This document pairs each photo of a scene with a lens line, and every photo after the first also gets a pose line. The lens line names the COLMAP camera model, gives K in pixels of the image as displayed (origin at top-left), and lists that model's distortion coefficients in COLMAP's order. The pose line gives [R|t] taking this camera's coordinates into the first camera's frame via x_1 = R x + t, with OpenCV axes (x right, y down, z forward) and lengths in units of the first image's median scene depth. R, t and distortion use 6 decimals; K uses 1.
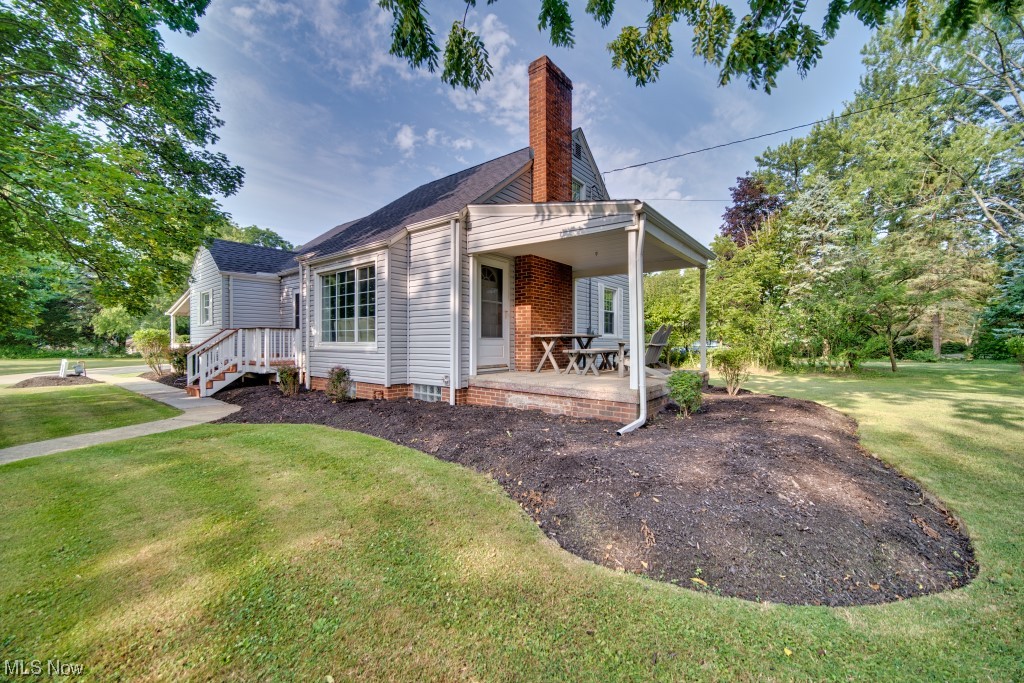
lens RADIAL K [[407.3, 0, 507.0], [0, 407.3, 342.3], [0, 0, 1]] dist [0.000430, 0.000339]
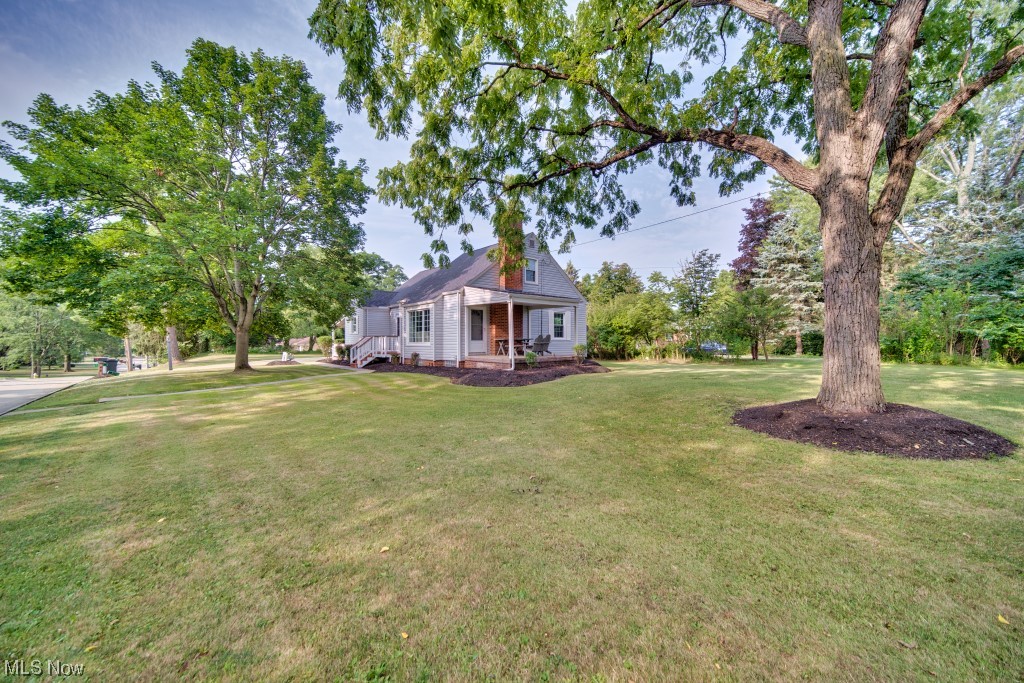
lens RADIAL K [[407.3, 0, 507.0], [0, 407.3, 342.3], [0, 0, 1]] dist [0.000430, 0.000339]
pose [[0.979104, -0.002240, -0.203348, 0.553939], [0.001715, 0.999995, -0.002758, 0.006463], [0.203353, 0.002351, 0.979103, -1.137625]]
